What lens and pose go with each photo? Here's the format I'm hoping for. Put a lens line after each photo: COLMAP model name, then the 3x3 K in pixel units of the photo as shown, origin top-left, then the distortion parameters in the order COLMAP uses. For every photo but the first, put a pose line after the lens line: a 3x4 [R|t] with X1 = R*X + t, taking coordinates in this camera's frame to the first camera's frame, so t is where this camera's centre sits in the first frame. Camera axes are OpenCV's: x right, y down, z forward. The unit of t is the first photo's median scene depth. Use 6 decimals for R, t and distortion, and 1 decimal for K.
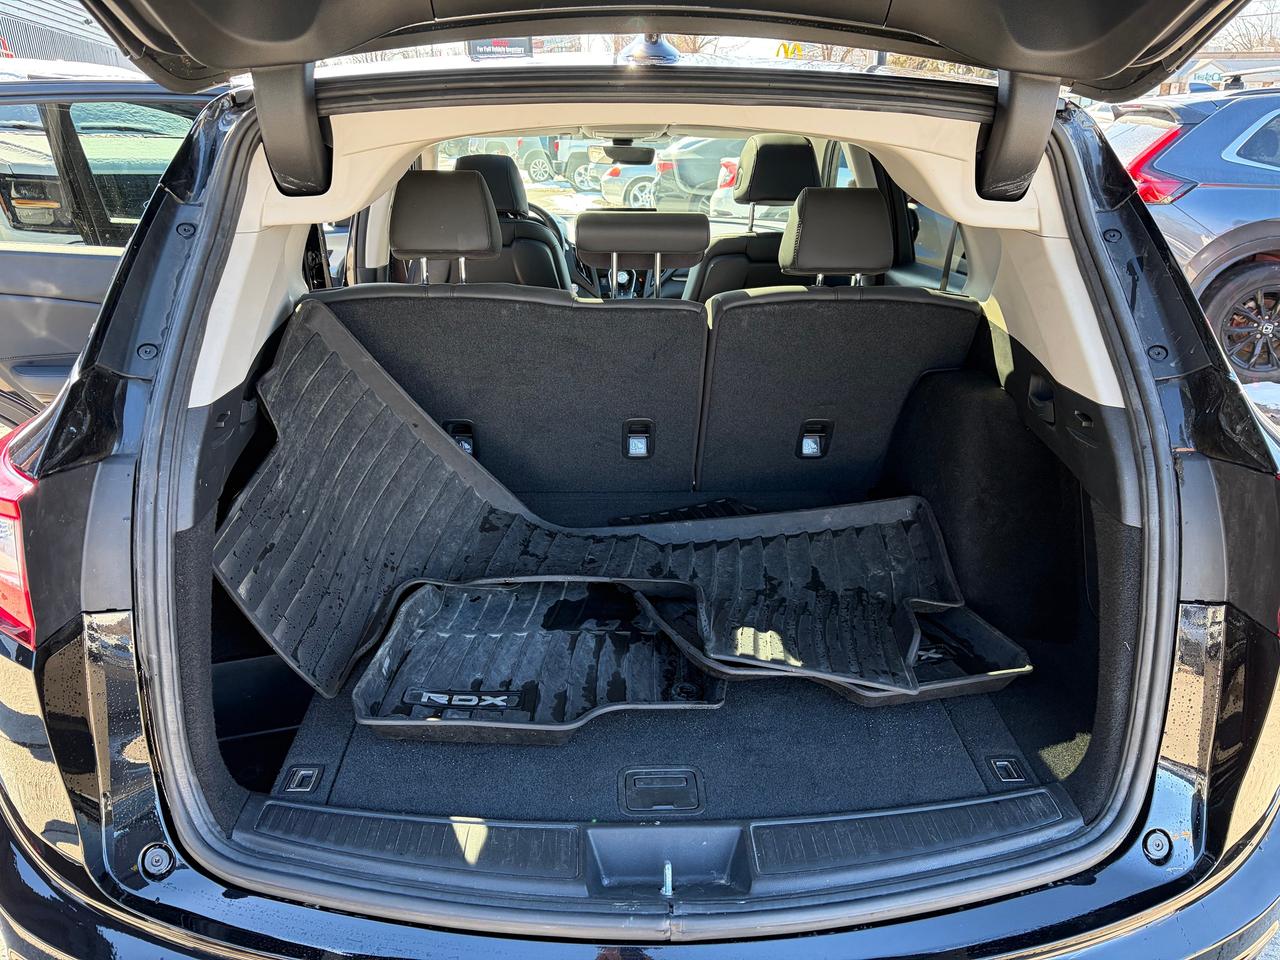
lens RADIAL K [[962.2, 0, 636.3], [0, 962.2, 483.2], [0, 0, 1]] dist [0.024820, -0.026928]
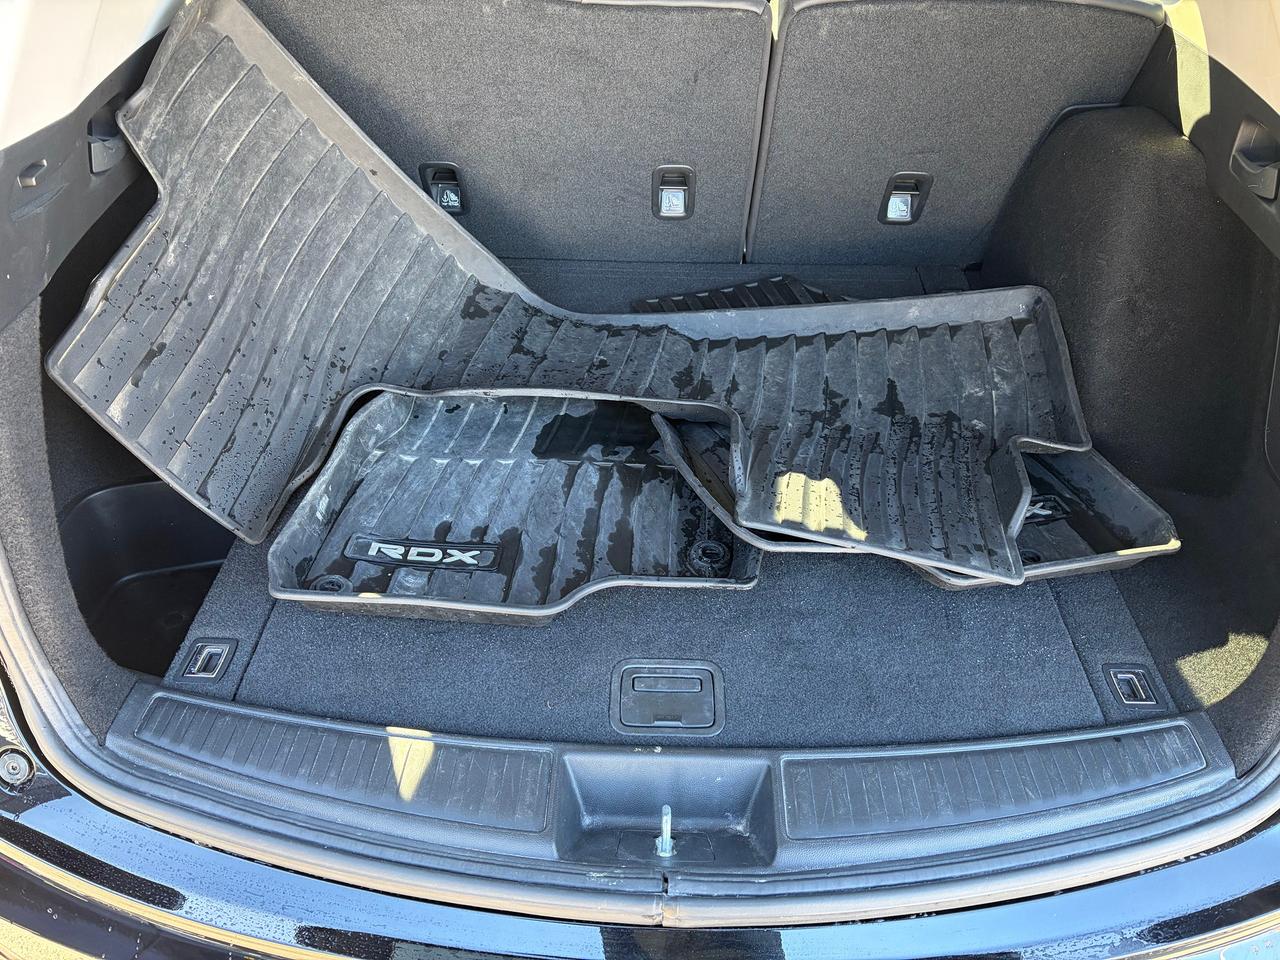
lens RADIAL K [[964.0, 0, 650.9], [0, 964.0, 475.2], [0, 0, 1]] dist [0.020654, -0.012565]
pose [[0.998521, 0.035636, -0.041066, 0.031393], [-0.023510, 0.963994, 0.264883, -0.043526], [0.049027, -0.263526, 0.963406, 0.258011]]
